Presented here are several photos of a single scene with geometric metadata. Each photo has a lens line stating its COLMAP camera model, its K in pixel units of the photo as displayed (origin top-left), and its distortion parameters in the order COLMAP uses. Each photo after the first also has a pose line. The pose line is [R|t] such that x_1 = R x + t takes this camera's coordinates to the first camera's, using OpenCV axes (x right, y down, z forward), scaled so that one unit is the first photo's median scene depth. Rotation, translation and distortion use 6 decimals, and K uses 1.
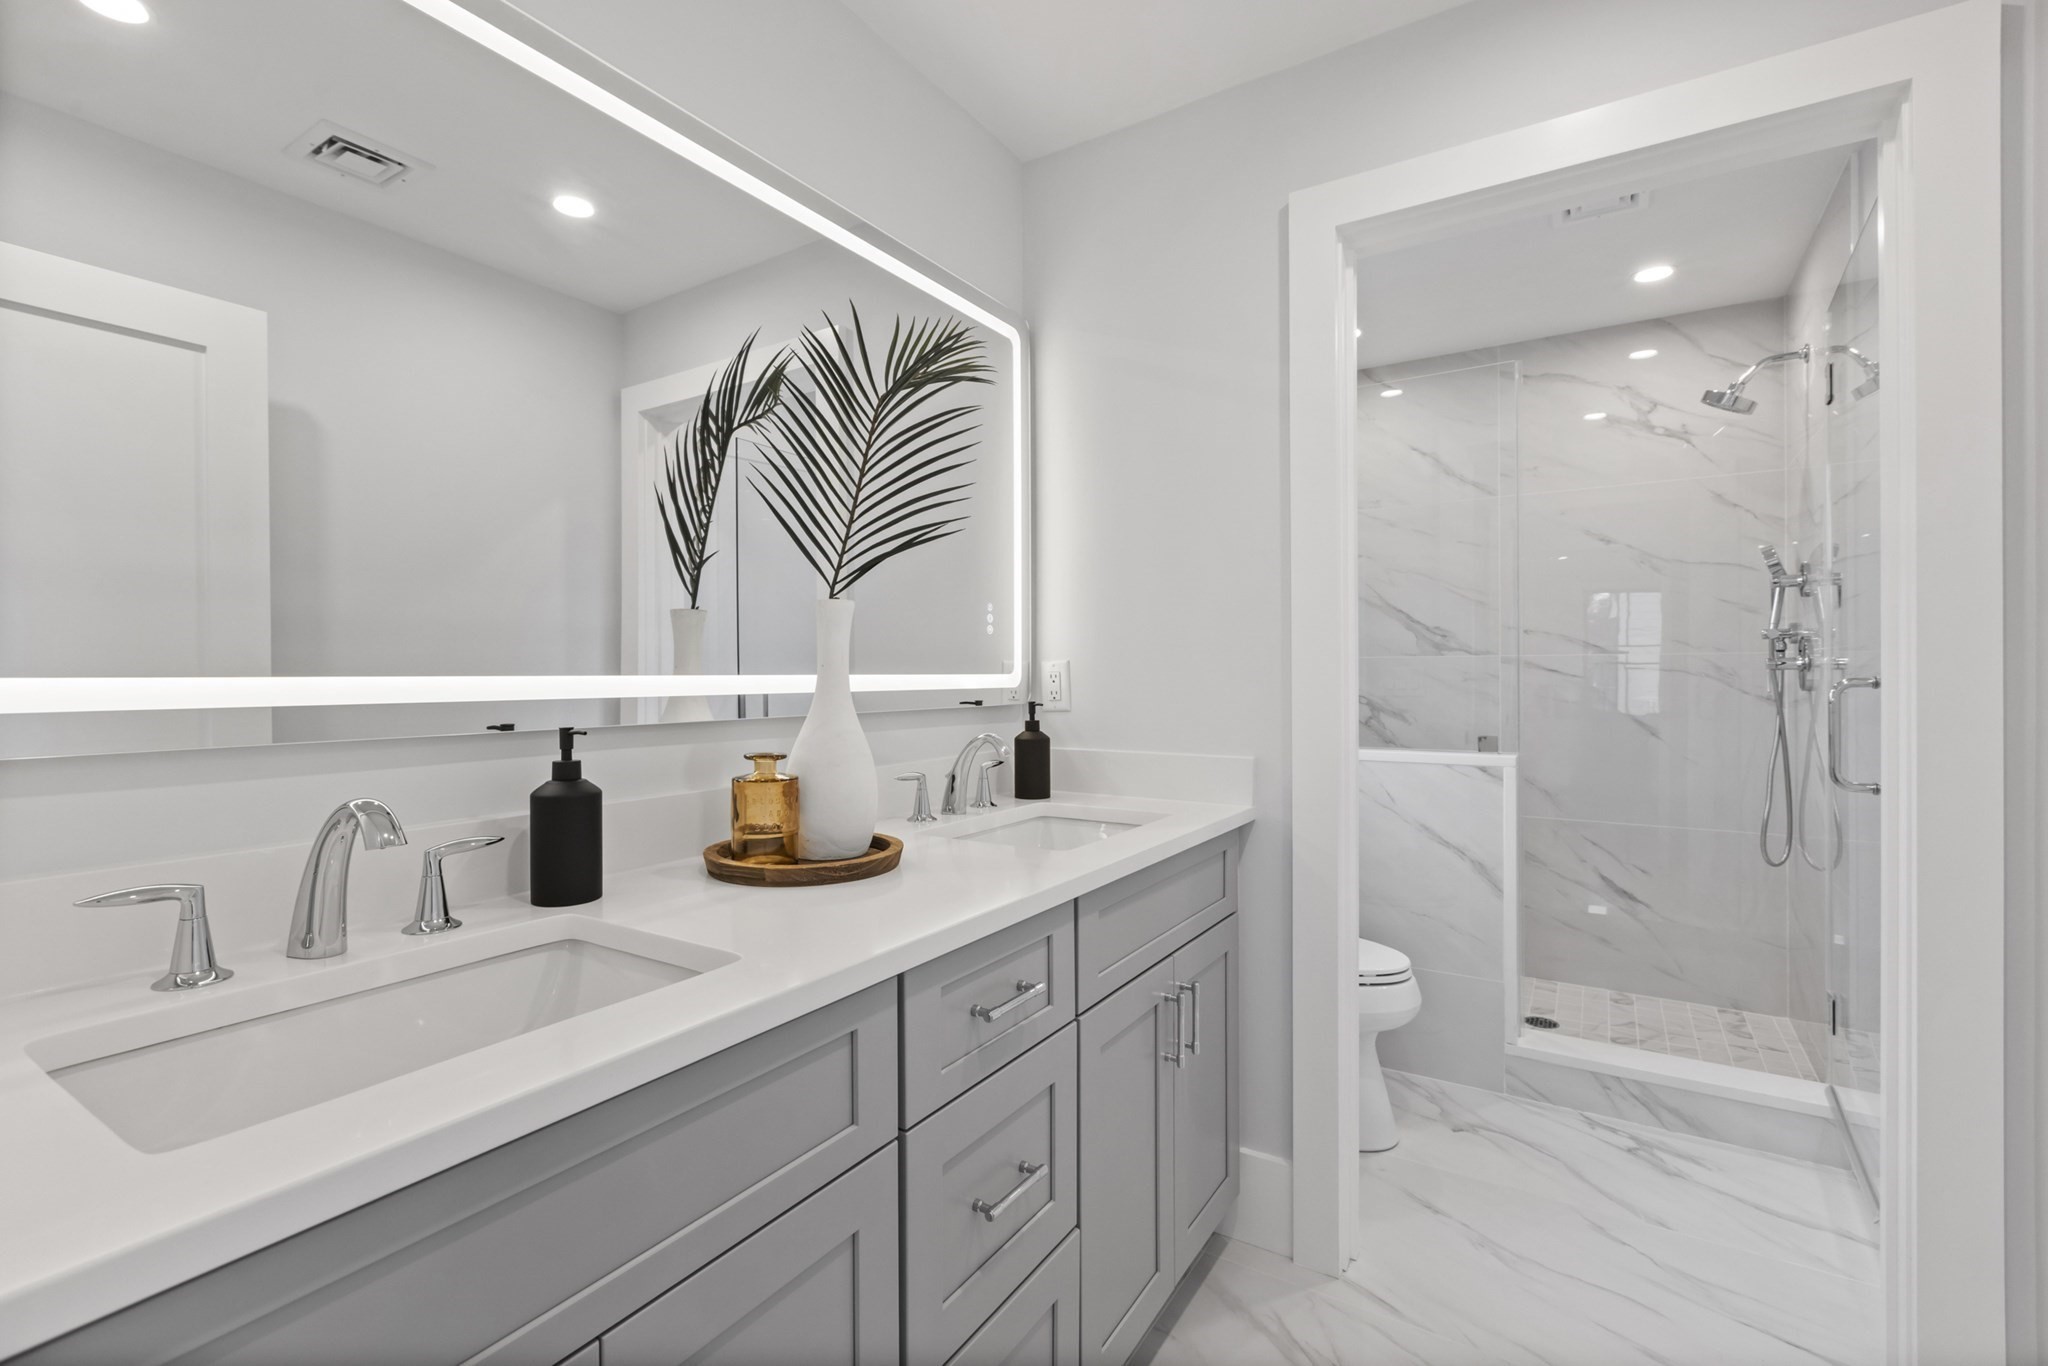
lens RADIAL K [[932.9, 0, 1007.8], [0, 932.9, 681.4], [0, 0, 1]] dist [-0.000800, -0.001591]
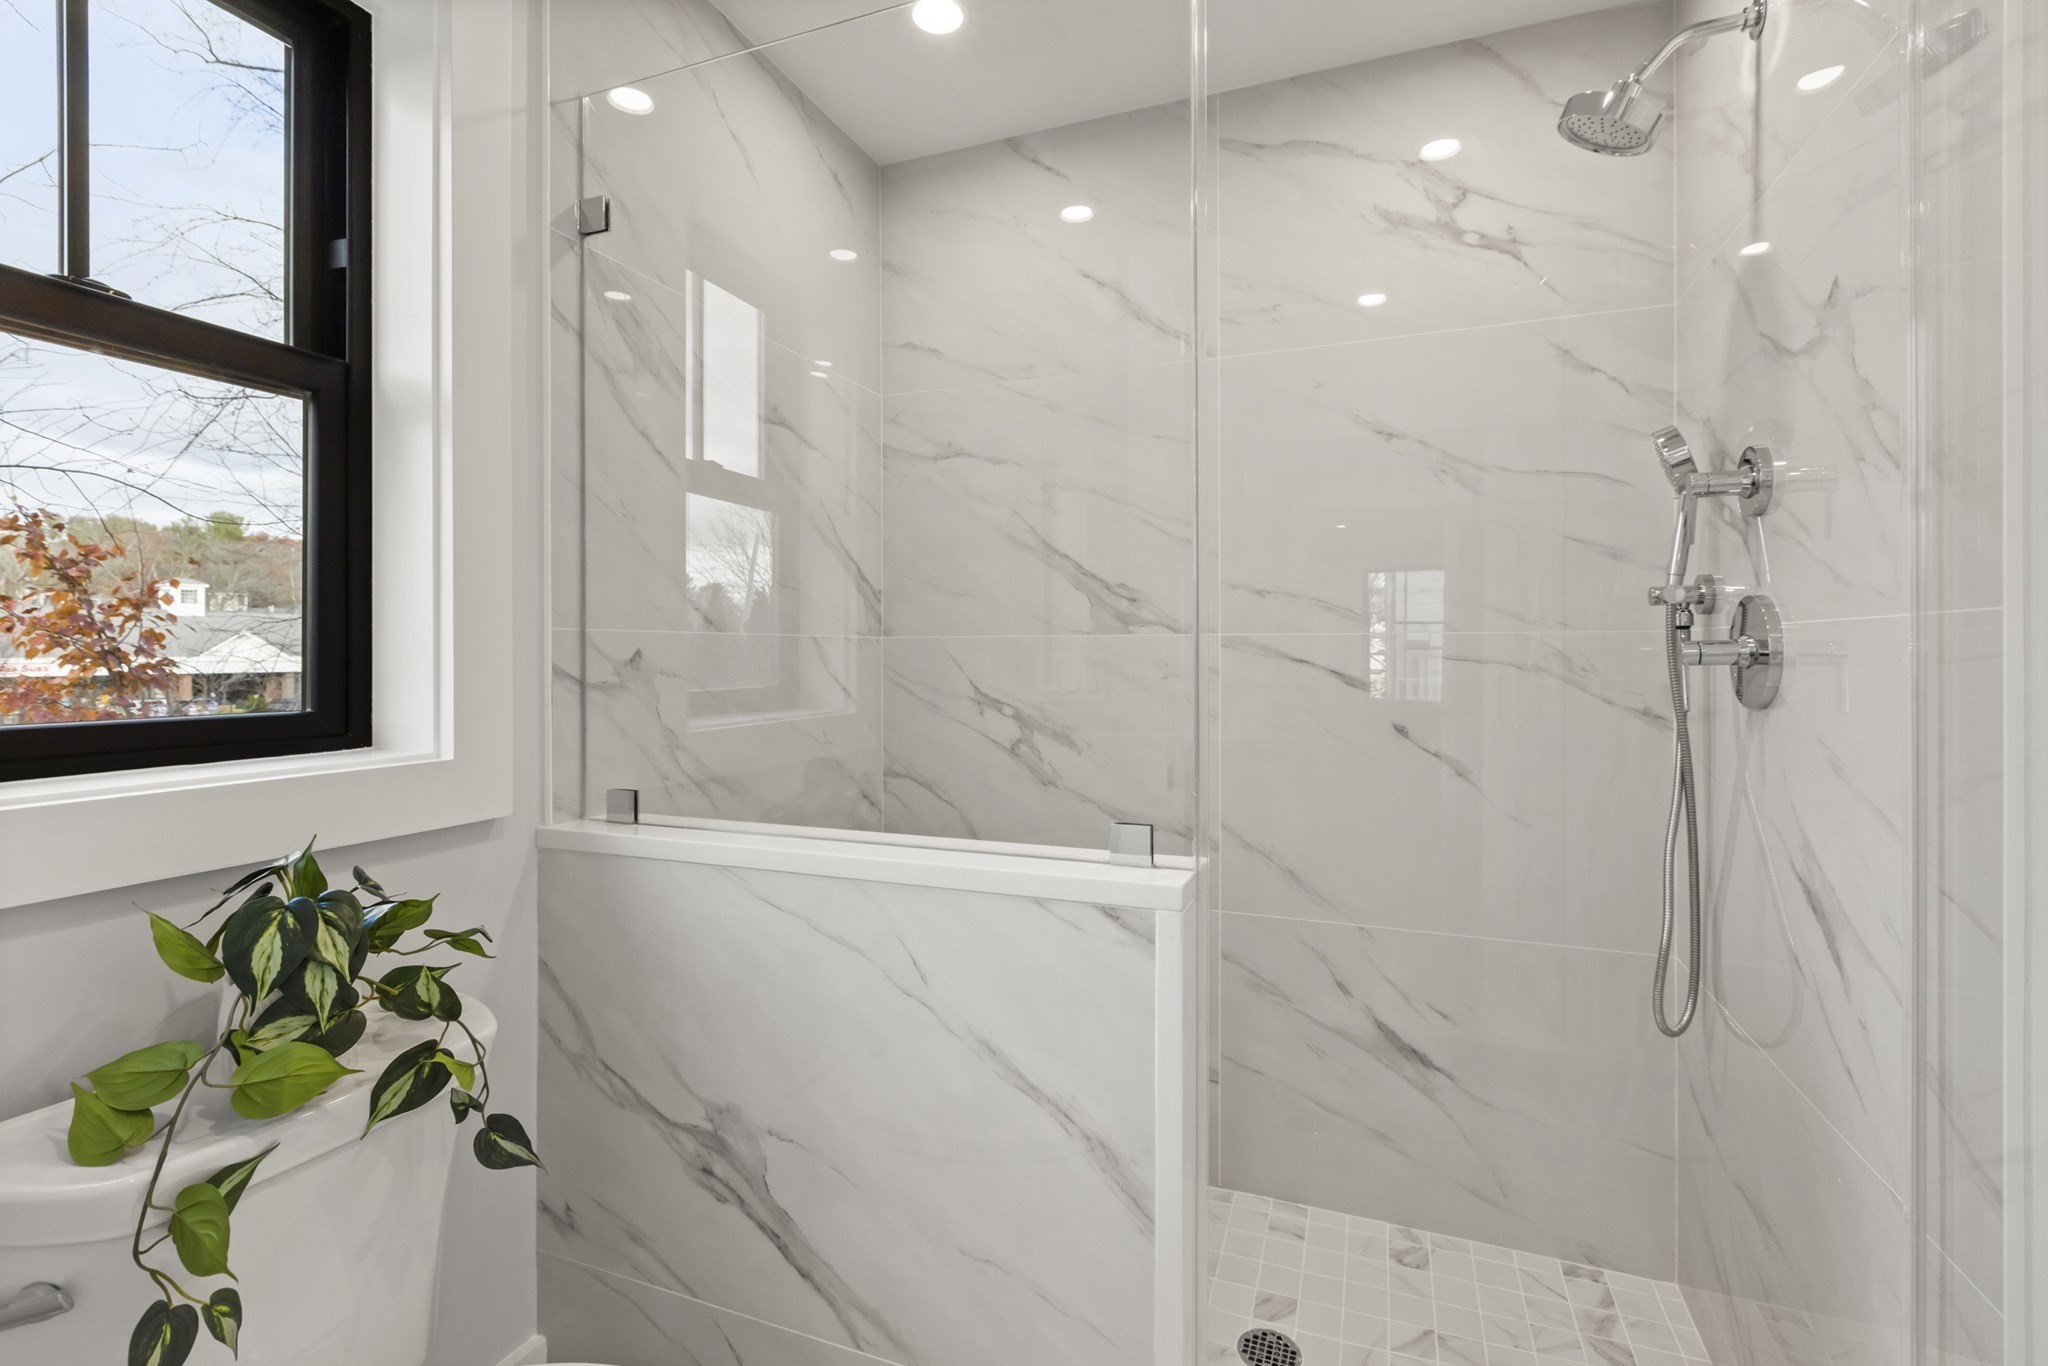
lens RADIAL K [[932.9, 0, 1032.7], [0, 932.9, 667.0], [0, 0, 1]] dist [-0.000800, -0.001591]
pose [[0.977794, -0.000543, 0.209569, 0.323091], [-0.000578, 0.999986, 0.005286, -0.011426], [-0.209569, -0.005289, 0.977780, 0.505834]]
